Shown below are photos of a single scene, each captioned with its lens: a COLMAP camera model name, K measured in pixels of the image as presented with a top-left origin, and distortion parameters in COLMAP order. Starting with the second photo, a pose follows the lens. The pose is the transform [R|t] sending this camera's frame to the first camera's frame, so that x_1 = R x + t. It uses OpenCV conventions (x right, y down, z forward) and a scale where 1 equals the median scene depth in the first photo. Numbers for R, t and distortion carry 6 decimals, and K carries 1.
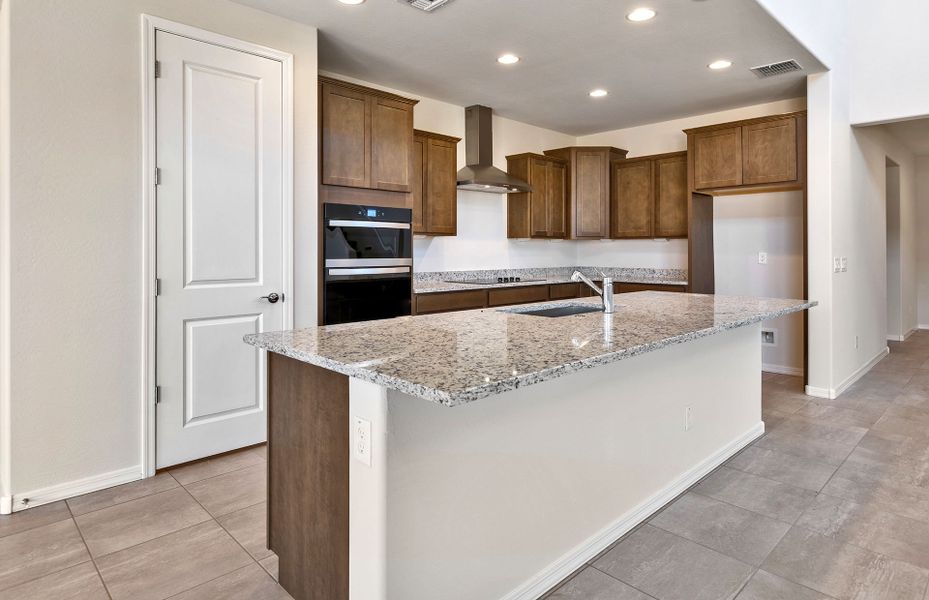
lens RADIAL K [[526.4, 0, 465.4], [0, 526.4, 248.5], [0, 0, 1]] dist [0.006478, 0.000689]
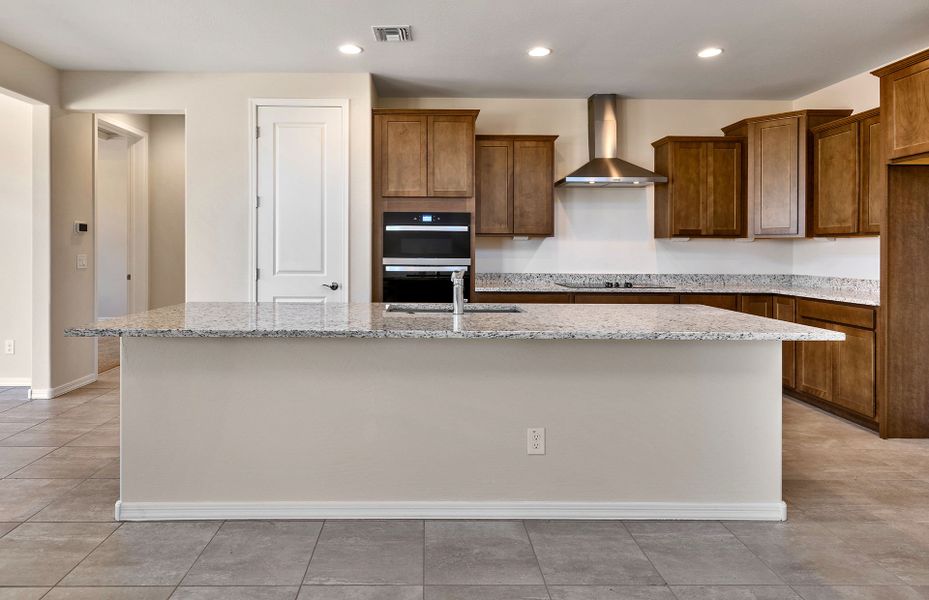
lens RADIAL K [[556.7, 0, 464.6], [0, 556.7, 255.6], [0, 0, 1]] dist [0.000955, 0.000075]
pose [[0.719509, 0.009316, -0.694420, 0.667595], [-0.002688, 0.999940, 0.010630, 0.000462], [0.694477, -0.005782, 0.719491, 0.171364]]
